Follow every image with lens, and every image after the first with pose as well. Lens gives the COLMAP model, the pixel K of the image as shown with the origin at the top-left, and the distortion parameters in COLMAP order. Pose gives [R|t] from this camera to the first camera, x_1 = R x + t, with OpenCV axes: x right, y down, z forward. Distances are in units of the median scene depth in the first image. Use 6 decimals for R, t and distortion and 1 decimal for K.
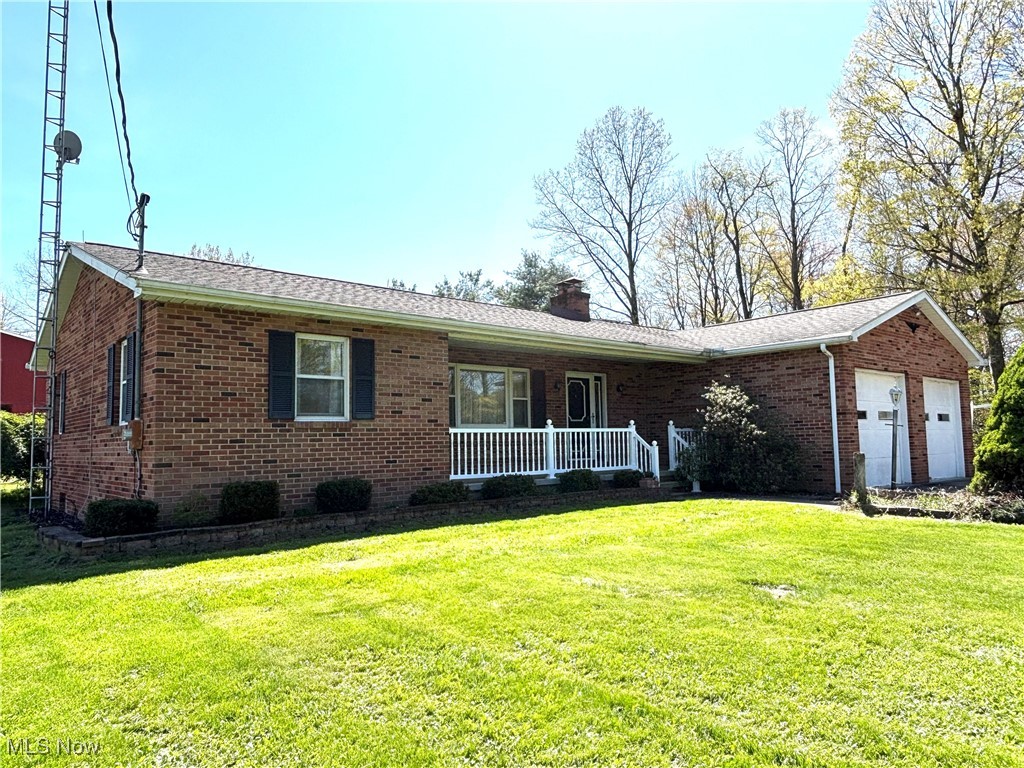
lens RADIAL K [[681.3, 0, 512.2], [0, 681.3, 391.4], [0, 0, 1]] dist [0.012417, -0.008398]
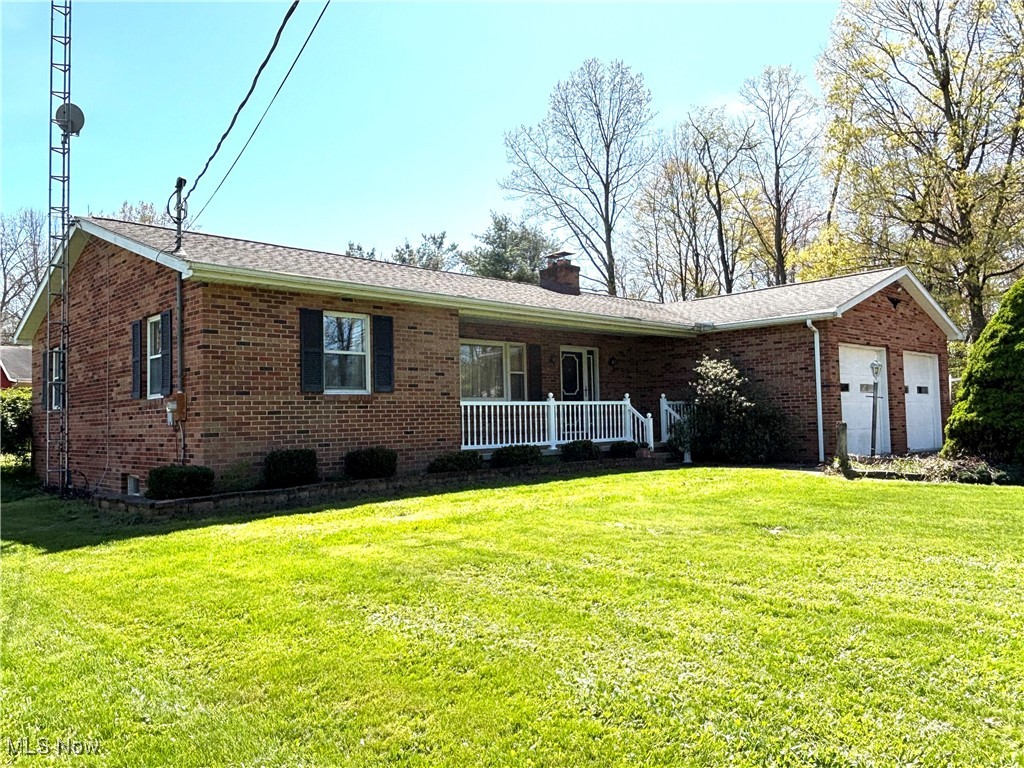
lens RADIAL K [[750.7, 0, 511.6], [0, 750.7, 381.4], [0, 0, 1]] dist [0.025317, -0.016983]
pose [[0.998436, -0.001907, 0.055874, -0.062121], [0.000590, 0.999722, 0.023580, -0.002295], [-0.055903, -0.023510, 0.998159, -0.123674]]
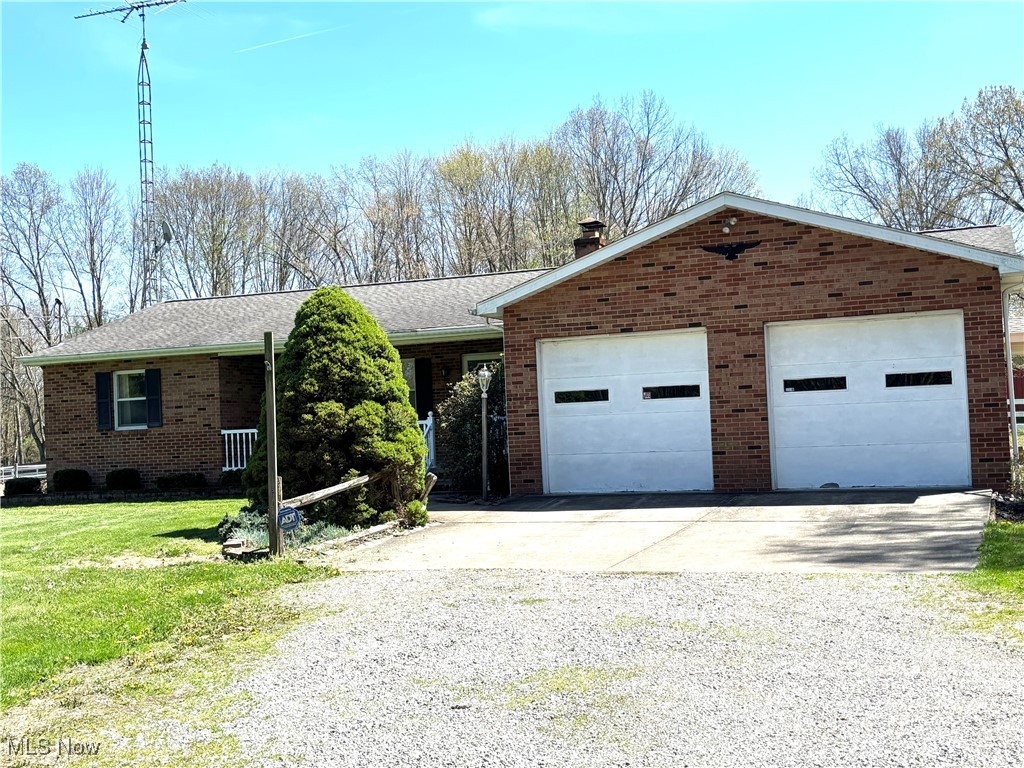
lens RADIAL K [[1281.8, 0, 512.8], [0, 1281.8, 385.2], [0, 0, 1]] dist [0.027697, 0.000000]
pose [[0.483539, -0.033368, -0.874686, 1.763147], [0.099703, 0.994869, 0.017165, -0.011569], [0.869626, -0.095509, 0.484385, 0.268244]]
